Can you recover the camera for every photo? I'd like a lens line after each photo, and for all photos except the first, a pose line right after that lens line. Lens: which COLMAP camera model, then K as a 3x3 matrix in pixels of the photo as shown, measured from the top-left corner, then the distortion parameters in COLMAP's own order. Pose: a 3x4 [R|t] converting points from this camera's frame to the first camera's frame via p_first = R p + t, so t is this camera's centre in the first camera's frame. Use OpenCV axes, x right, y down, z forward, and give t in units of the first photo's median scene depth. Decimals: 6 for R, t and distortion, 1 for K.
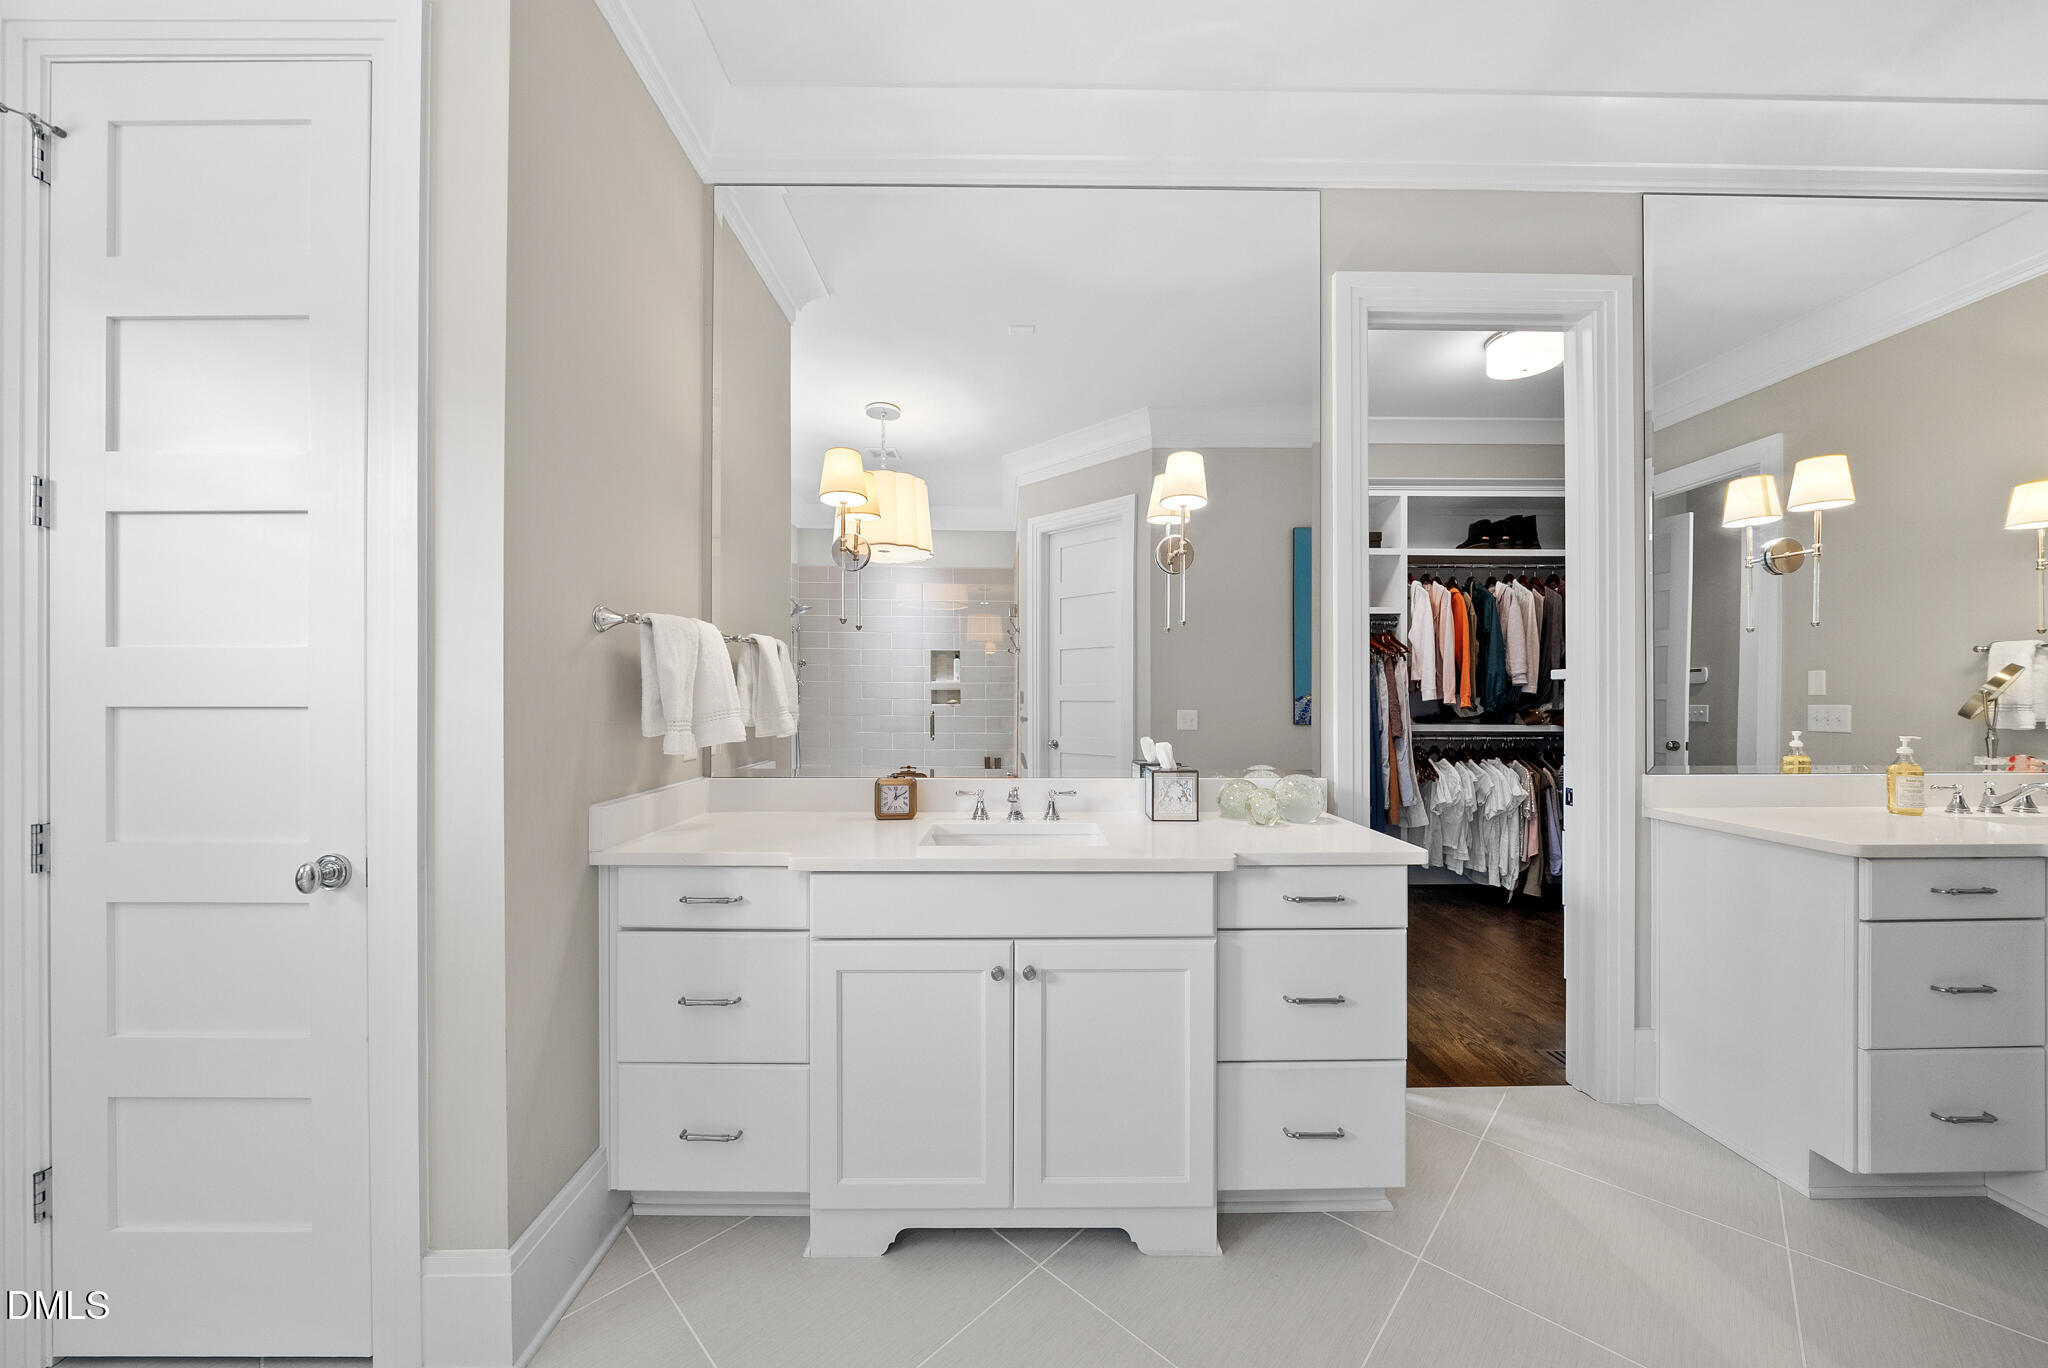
lens RADIAL K [[714.2, 0, 1021.2], [0, 714.2, 694.7], [0, 0, 1]] dist [-0.006329, 0.000099]
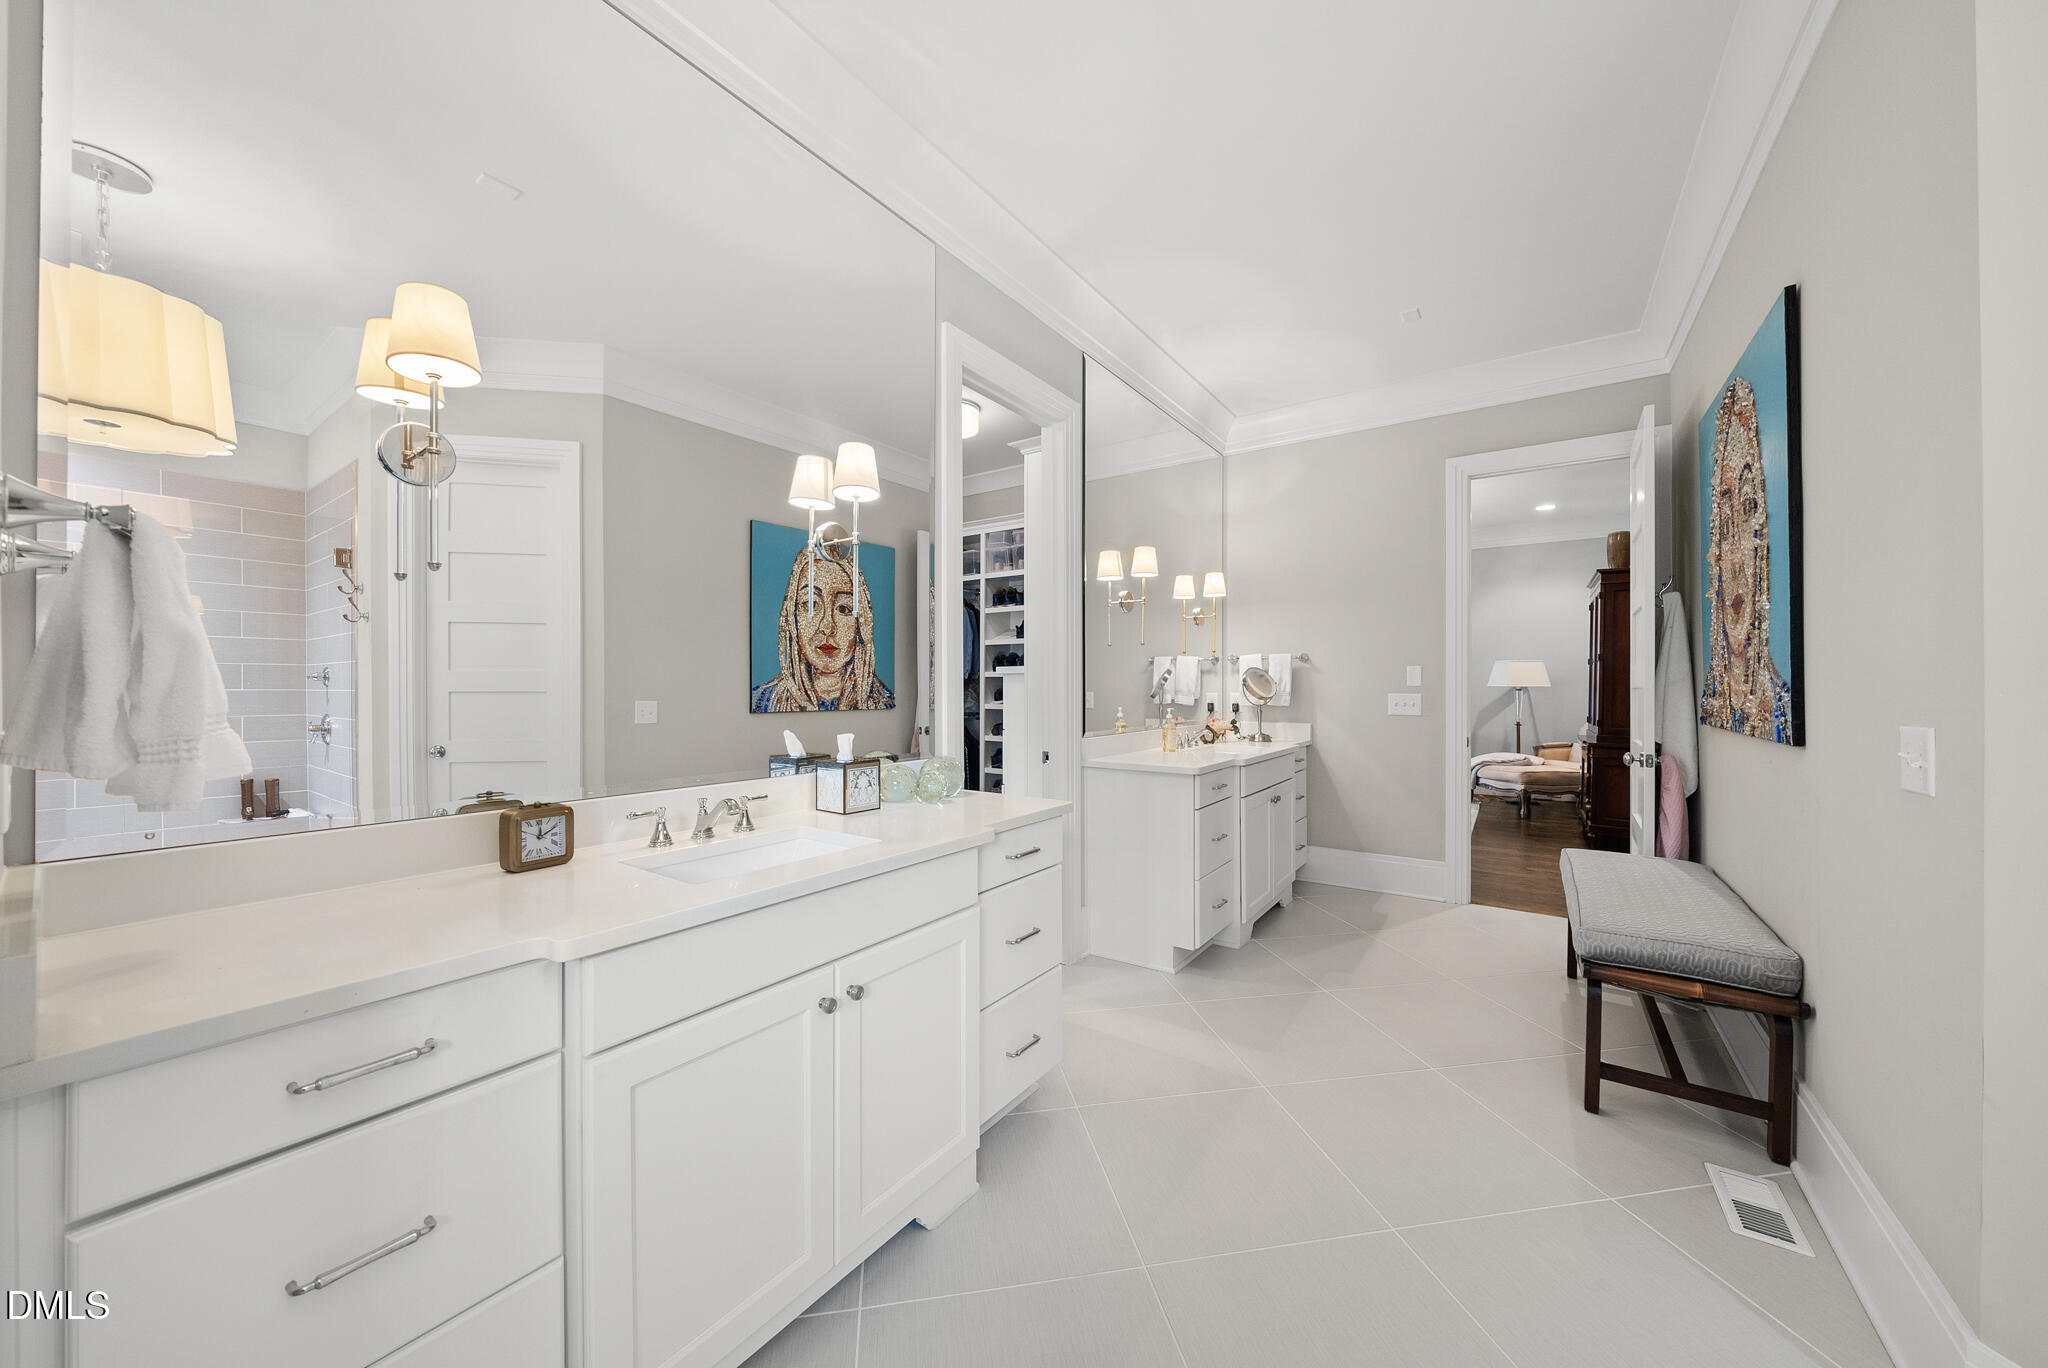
lens RADIAL K [[713.0, 0, 1029.2], [0, 713.0, 684.2], [0, 0, 1]] dist [-0.005693, -0.000175]
pose [[0.587867, 0.000728, 0.808957, -0.447737], [-0.002450, 0.999997, 0.000880, -0.003042], [-0.808954, -0.002499, 0.587867, 0.218992]]
